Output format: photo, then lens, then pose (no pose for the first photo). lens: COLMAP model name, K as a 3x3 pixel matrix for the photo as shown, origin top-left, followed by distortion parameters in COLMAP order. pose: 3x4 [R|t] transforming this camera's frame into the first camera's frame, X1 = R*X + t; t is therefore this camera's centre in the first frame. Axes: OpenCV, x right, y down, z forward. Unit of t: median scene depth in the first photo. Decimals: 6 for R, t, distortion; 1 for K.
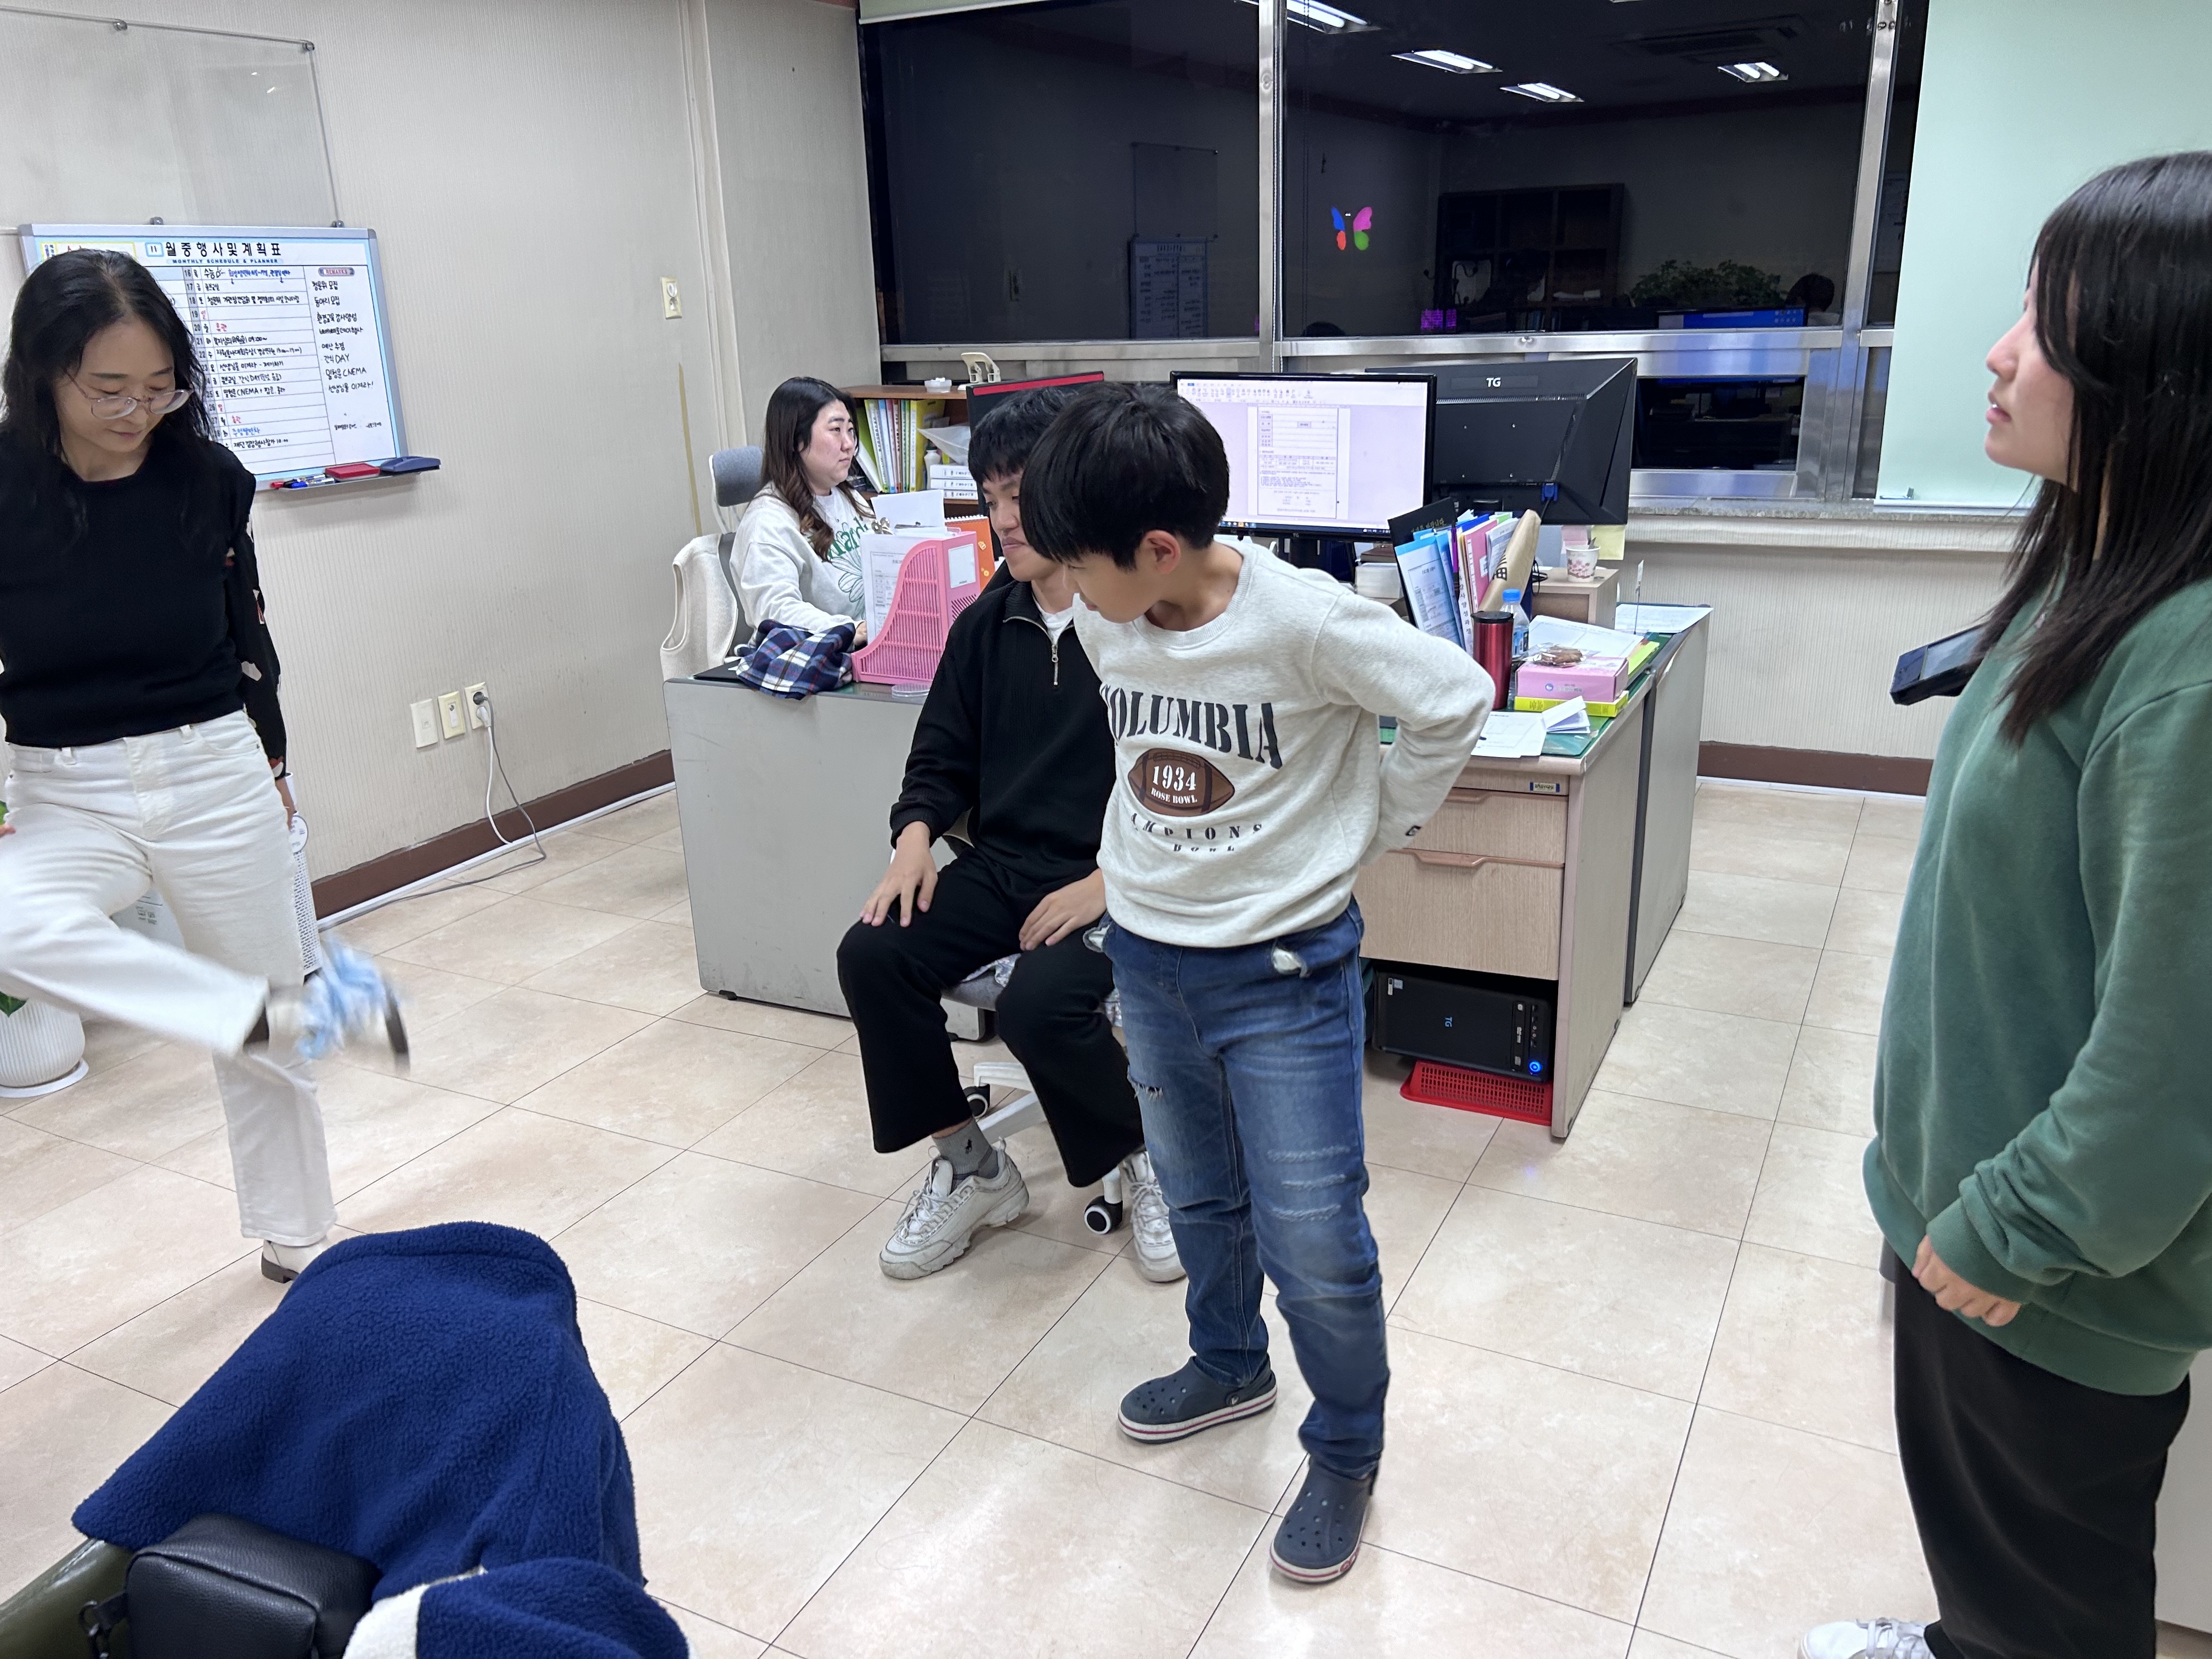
lens RADIAL K [[1665.4, 0, 1106.3], [0, 1665.4, 831.0], [0, 0, 1]] dist [0.008567, -0.002744]
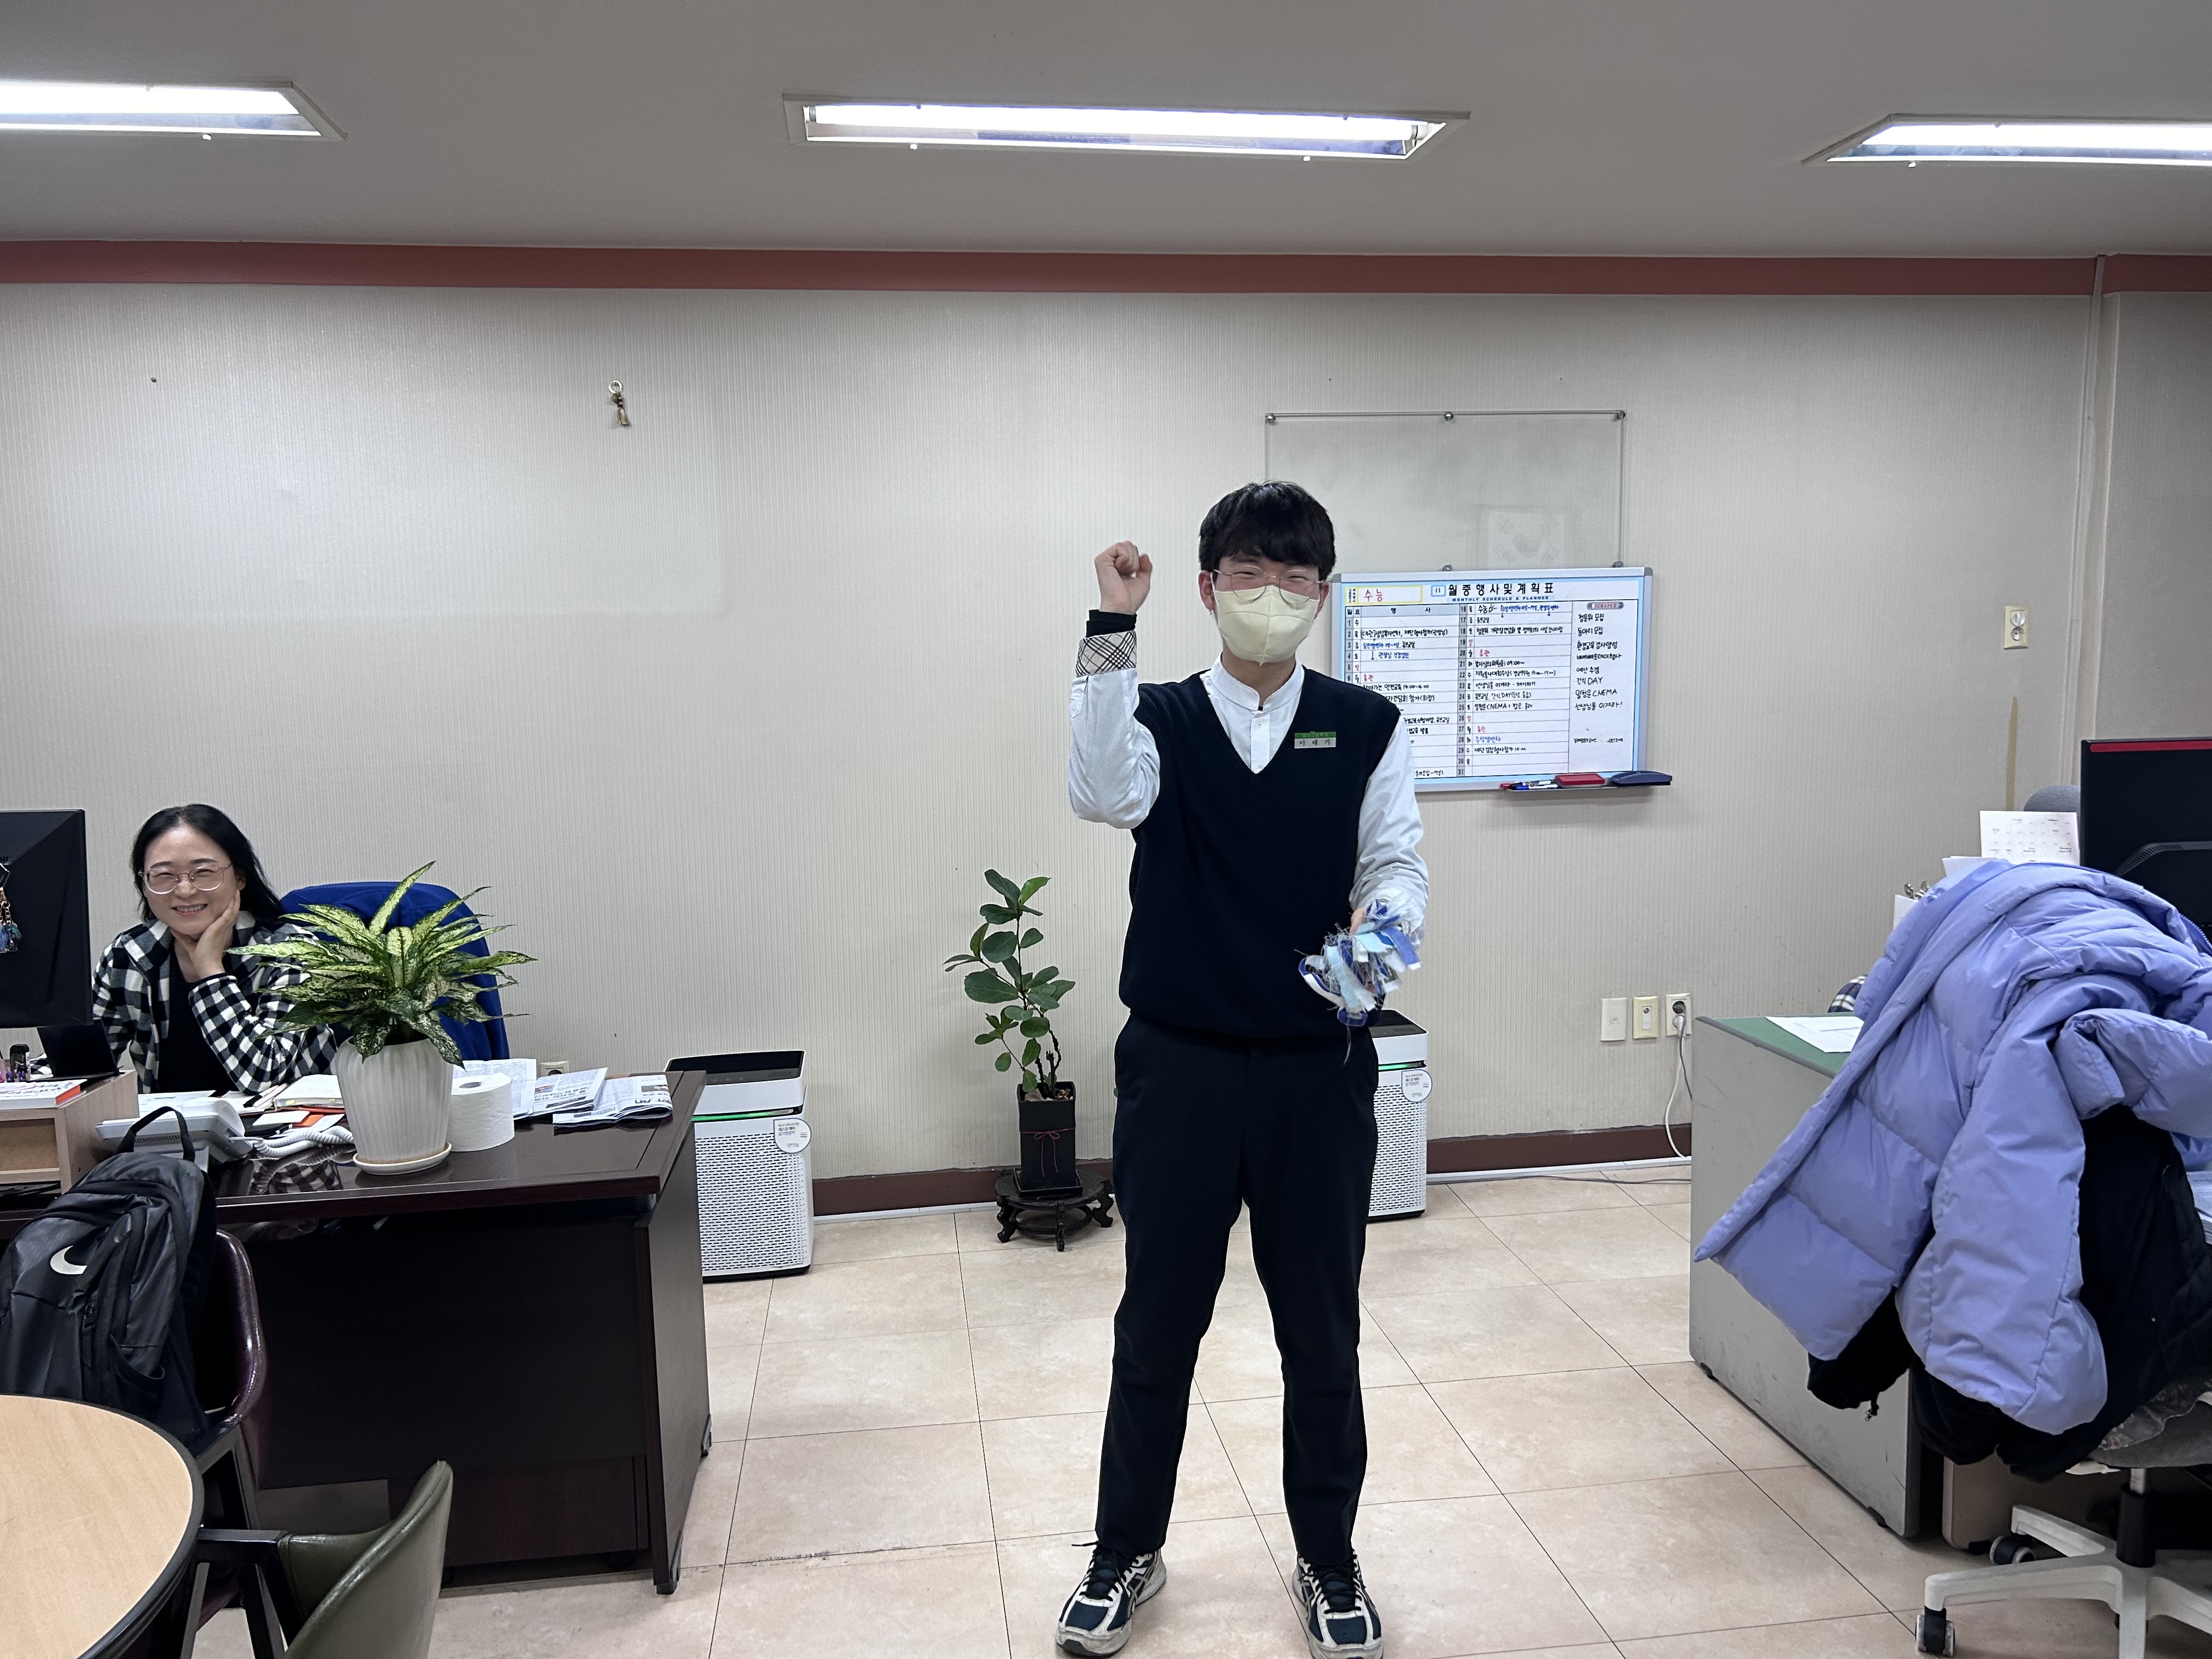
lens RADIAL K [[1665.4, 0, 1106.1], [0, 1665.4, 828.9], [0, 0, 1]] dist [0.008567, -0.002744]
pose [[0.567560, 0.111505, -0.815747, 0.270950], [-0.251624, 0.966873, -0.042907, -0.060308], [0.783940, 0.229614, 0.576816, 0.134367]]
